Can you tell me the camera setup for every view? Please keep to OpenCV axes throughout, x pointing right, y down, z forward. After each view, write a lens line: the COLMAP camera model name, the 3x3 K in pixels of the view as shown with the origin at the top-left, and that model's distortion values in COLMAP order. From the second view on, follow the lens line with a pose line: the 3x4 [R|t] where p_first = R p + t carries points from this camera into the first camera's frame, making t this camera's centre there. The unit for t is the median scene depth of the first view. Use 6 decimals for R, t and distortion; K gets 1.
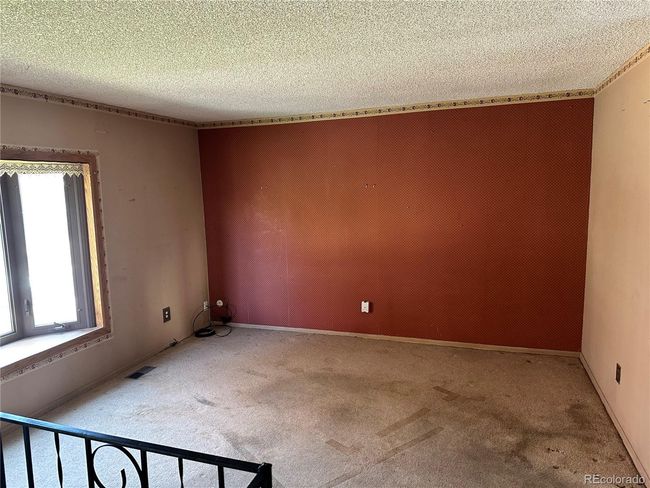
lens RADIAL K [[457.7, 0, 324.8], [0, 457.7, 243.6], [0, 0, 1]] dist [0.006656, -0.010544]
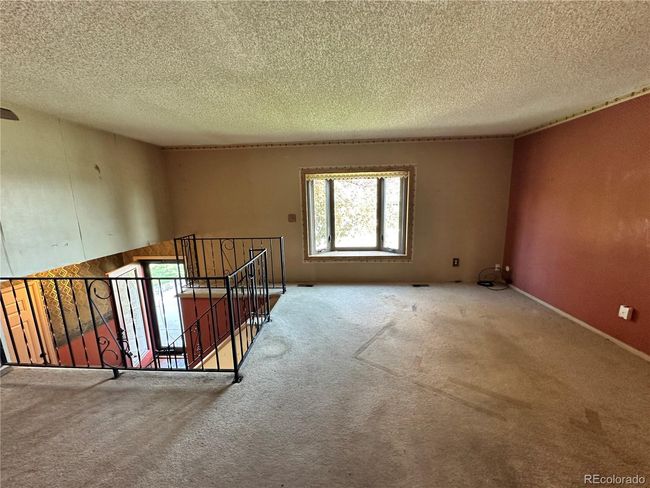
lens RADIAL K [[261.1, 0, 323.2], [0, 261.1, 243.8], [0, 0, 1]] dist [-0.003381, -0.000567]
pose [[0.255457, 0.191991, -0.947566, 0.469022], [-0.108750, 0.979571, 0.169158, -0.018083], [0.960685, 0.059835, 0.271118, 0.338870]]
